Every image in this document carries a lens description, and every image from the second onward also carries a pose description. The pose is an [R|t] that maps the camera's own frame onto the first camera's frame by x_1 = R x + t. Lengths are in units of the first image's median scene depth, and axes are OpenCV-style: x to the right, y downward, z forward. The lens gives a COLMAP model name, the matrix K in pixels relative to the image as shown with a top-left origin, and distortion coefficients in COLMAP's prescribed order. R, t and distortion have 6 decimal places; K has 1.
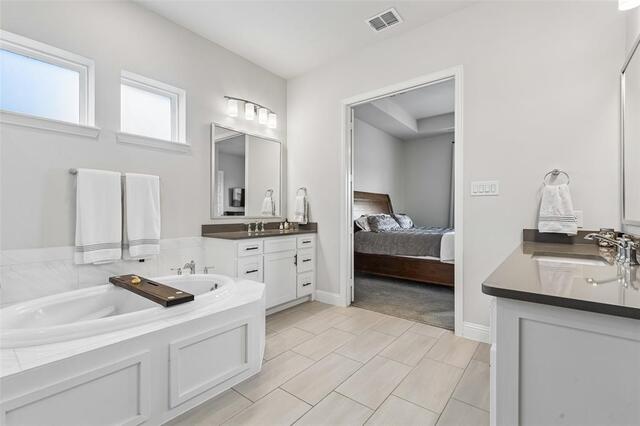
lens RADIAL K [[286.9, 0, 320.0], [0, 286.9, 213.0], [0, 0, 1]] dist [0.001602, -0.000068]
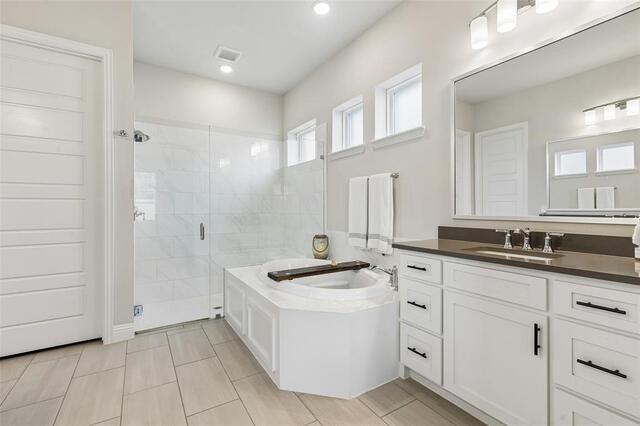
lens RADIAL K [[286.9, 0, 320.0], [0, 286.9, 213.0], [0, 0, 1]] dist [0.001602, -0.000068]
pose [[-0.330553, 0.006334, -0.943766, 0.416106], [-0.011156, 0.999881, 0.010618, 0.002856], [0.943721, 0.014038, -0.330443, 1.018089]]
